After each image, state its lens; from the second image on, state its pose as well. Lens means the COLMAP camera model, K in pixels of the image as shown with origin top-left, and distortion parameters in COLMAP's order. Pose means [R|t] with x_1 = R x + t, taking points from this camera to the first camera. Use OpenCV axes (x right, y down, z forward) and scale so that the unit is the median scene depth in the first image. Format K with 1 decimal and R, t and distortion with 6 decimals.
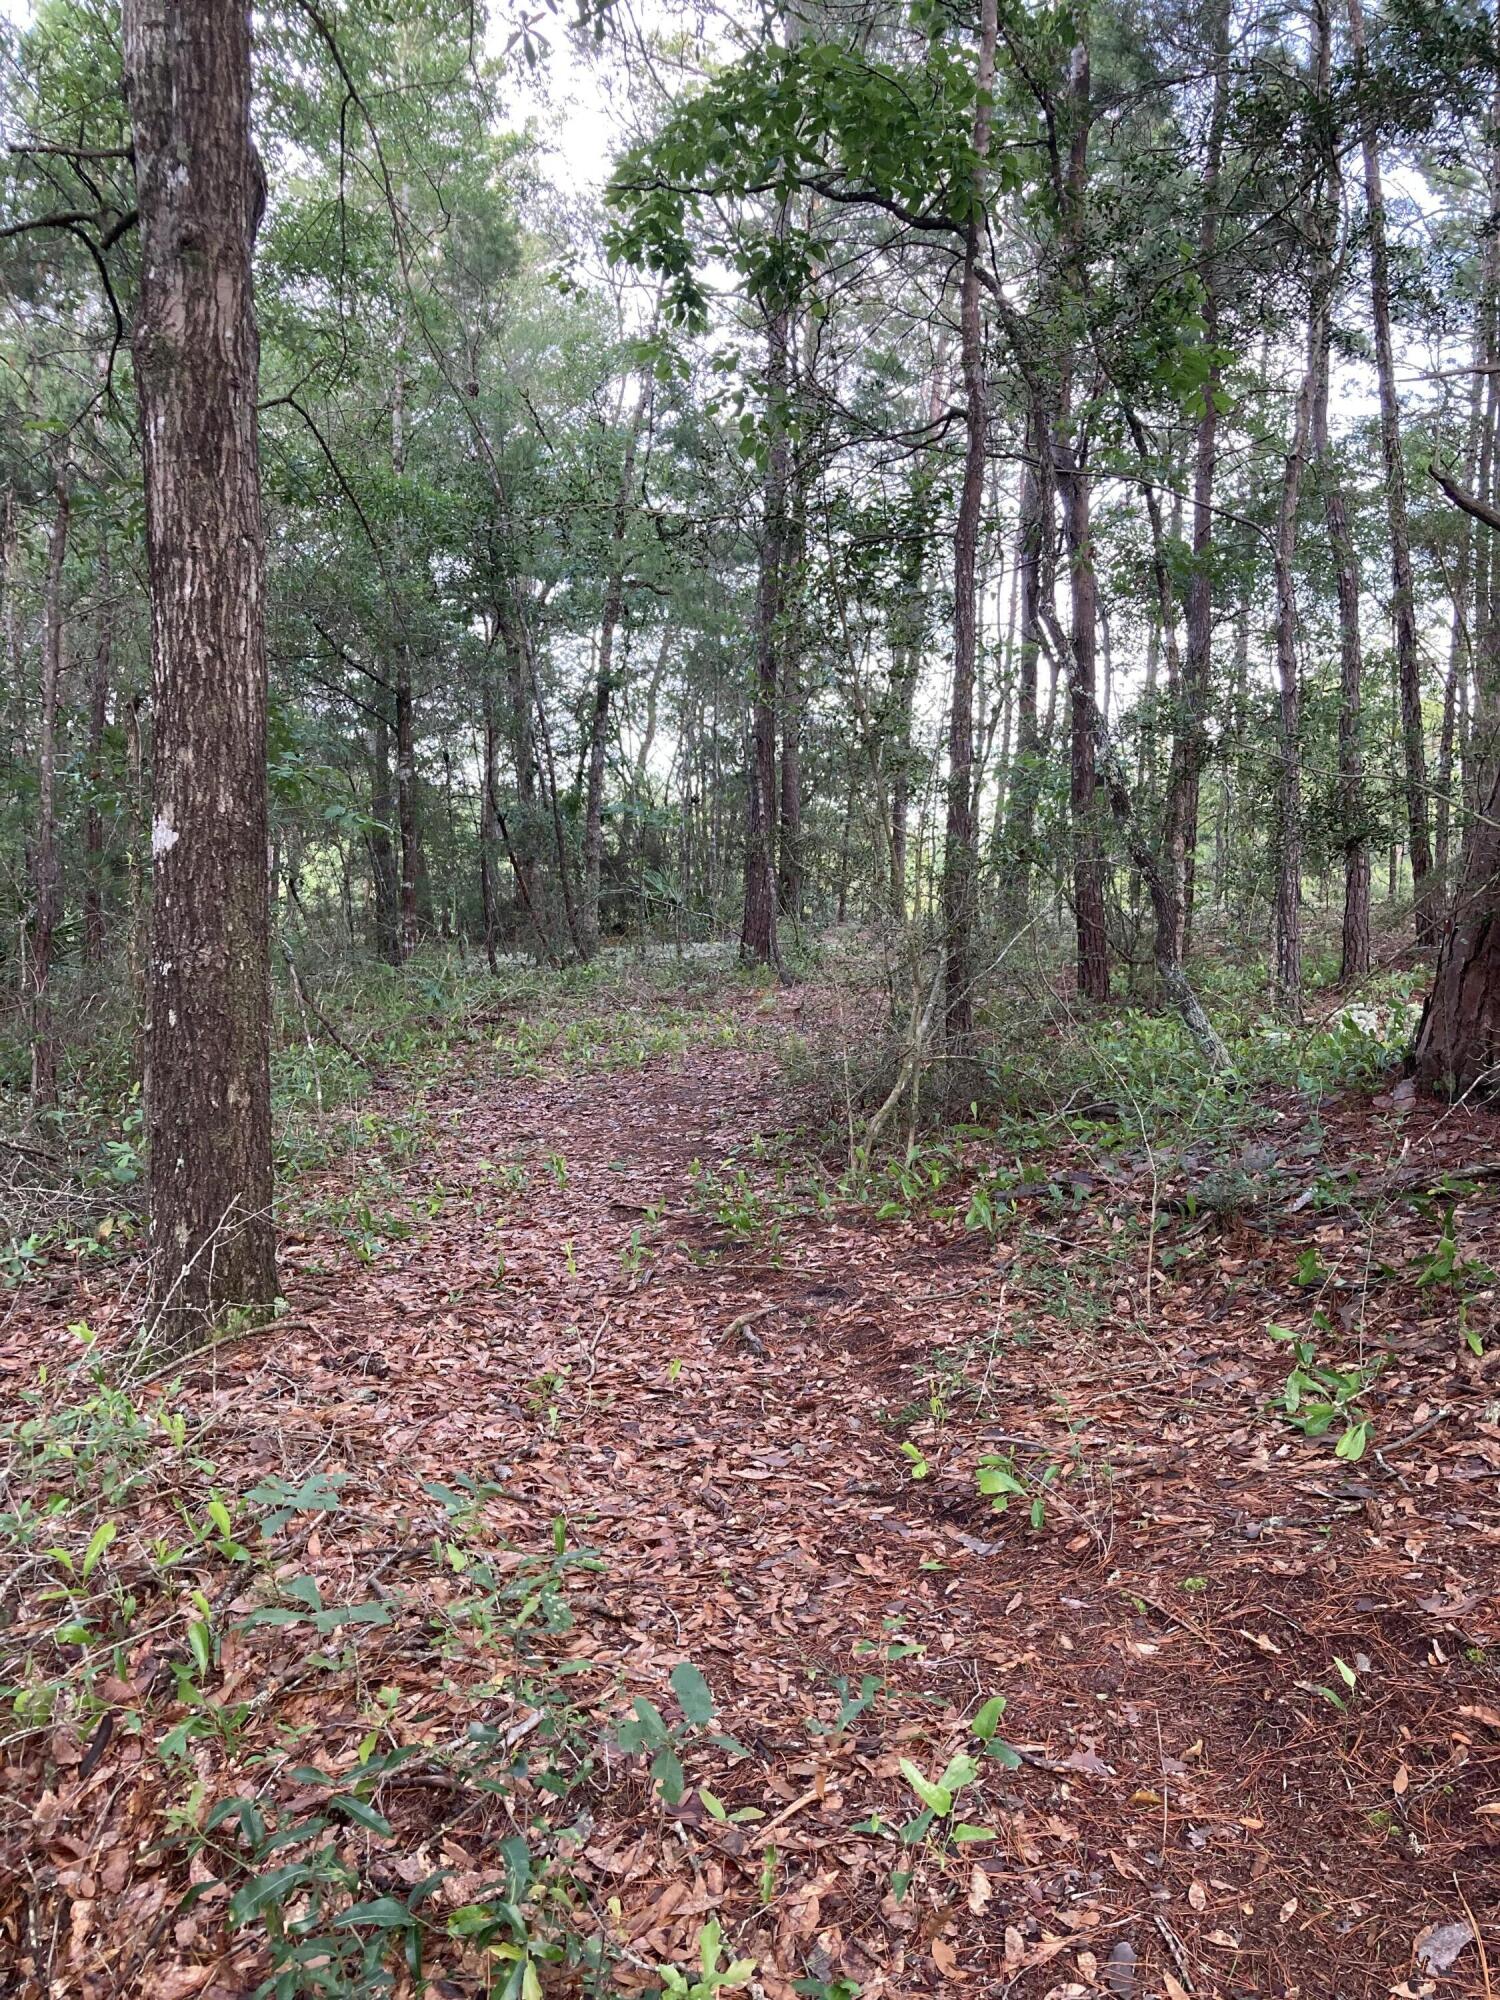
lens RADIAL K [[1643.4, 0, 750.0], [0, 1643.4, 1000.0], [0, 0, 1]] dist [0.002036, 0.007539]
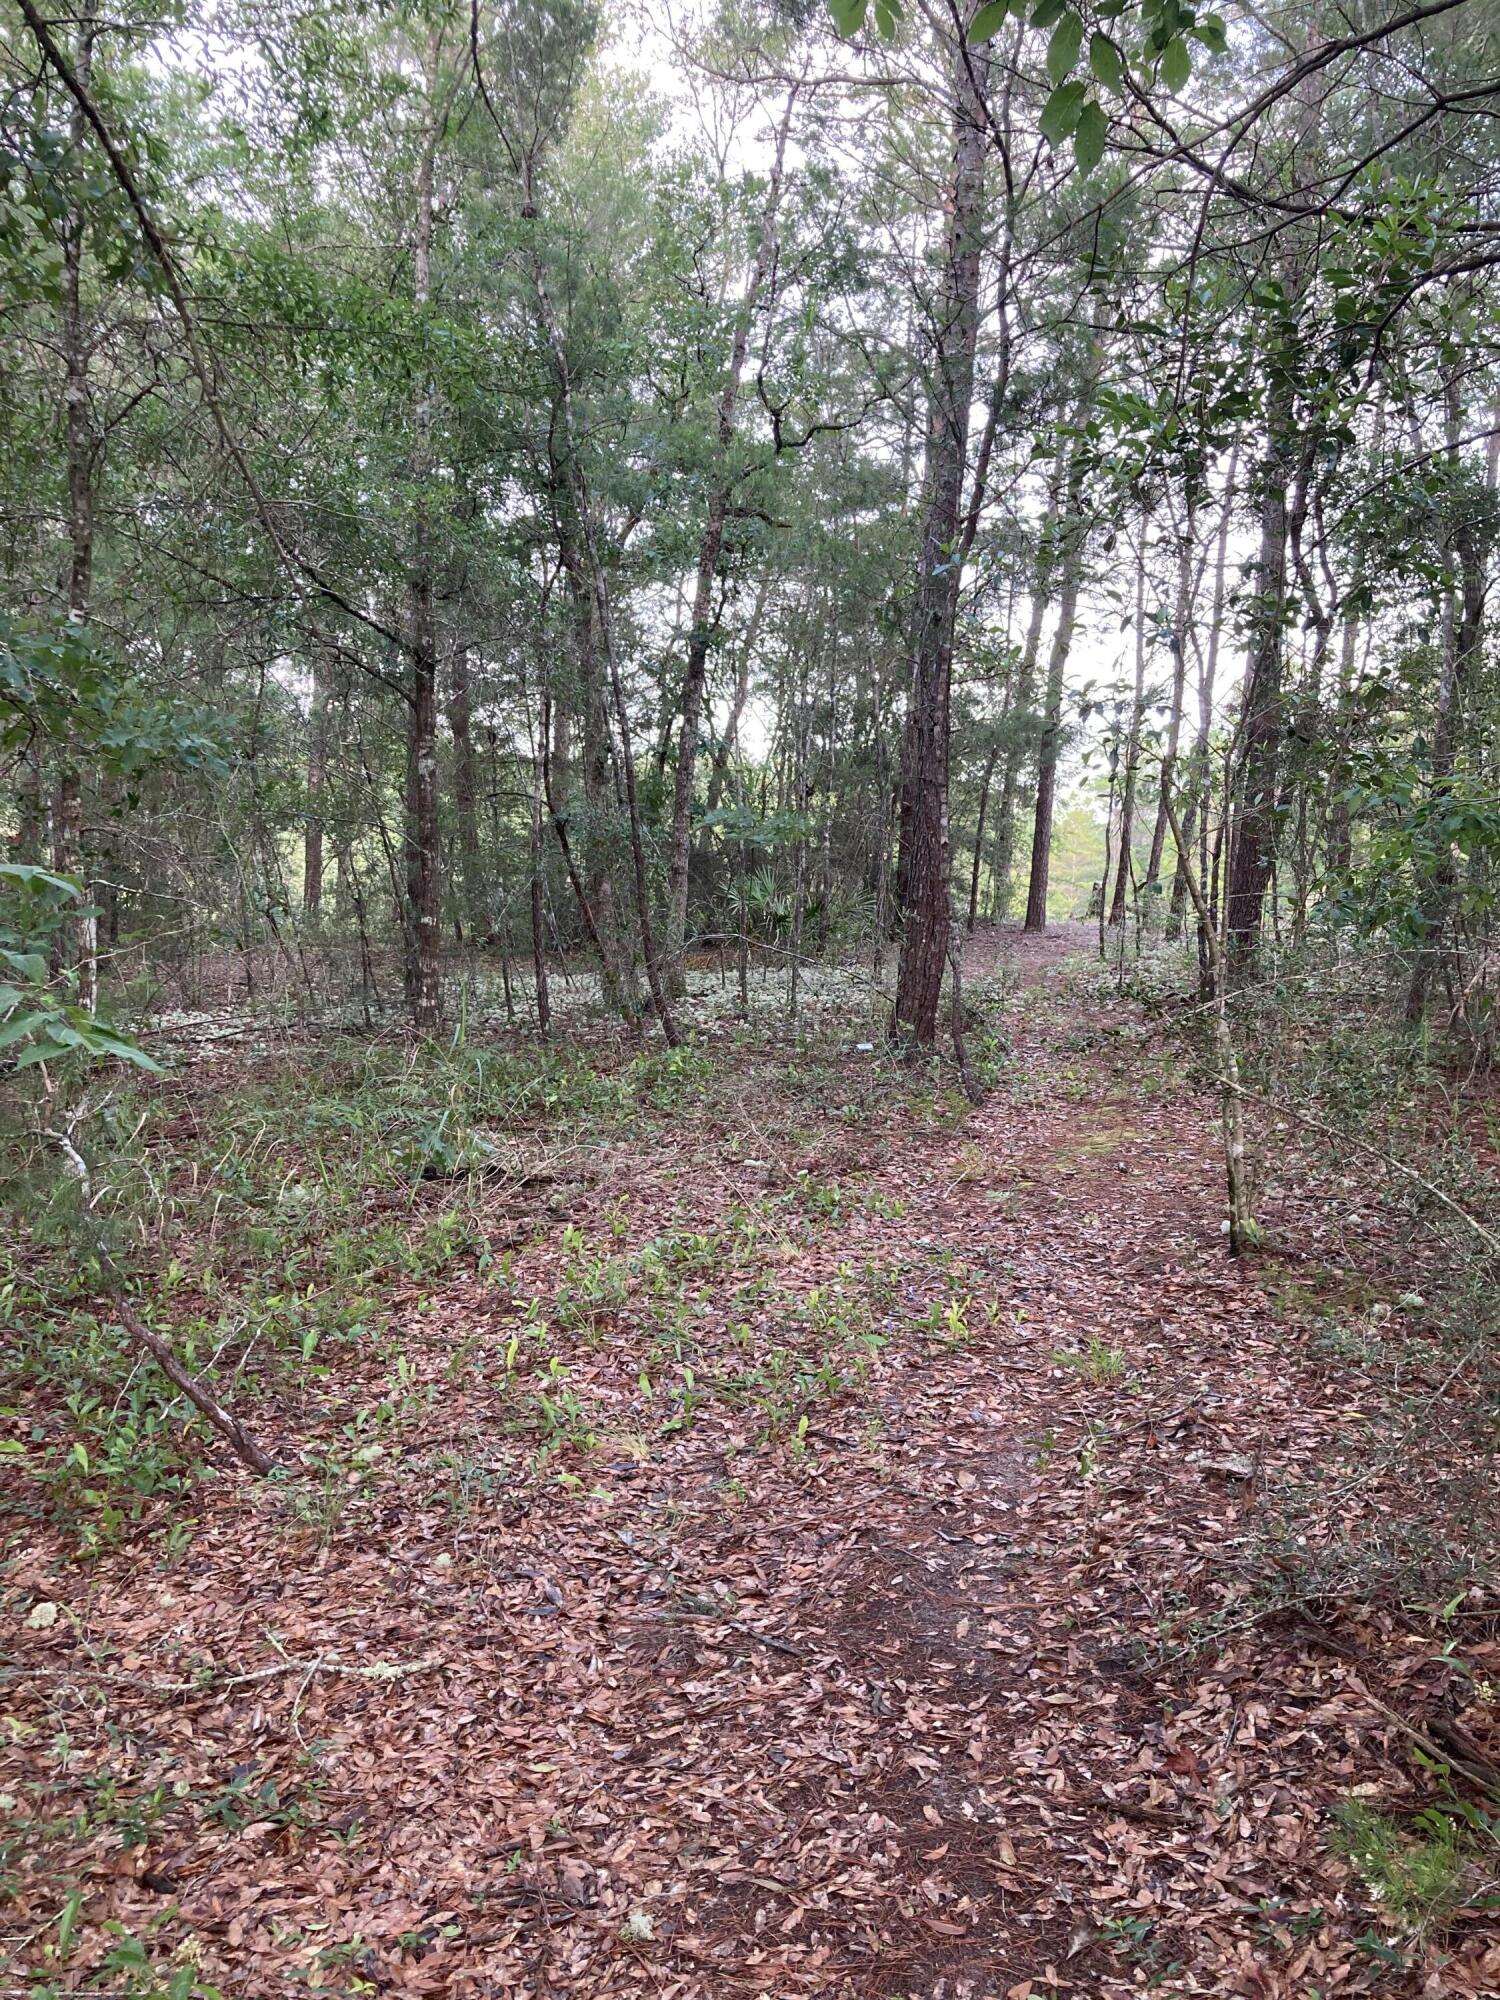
lens RADIAL K [[1643.4, 0, 750.0], [0, 1643.4, 1000.0], [0, 0, 1]] dist [0.002036, 0.007539]
pose [[0.998640, 0.032785, -0.040533, -0.020737], [-0.031784, 0.999180, 0.025088, -0.034418], [0.041322, -0.023765, 0.998863, 0.168876]]
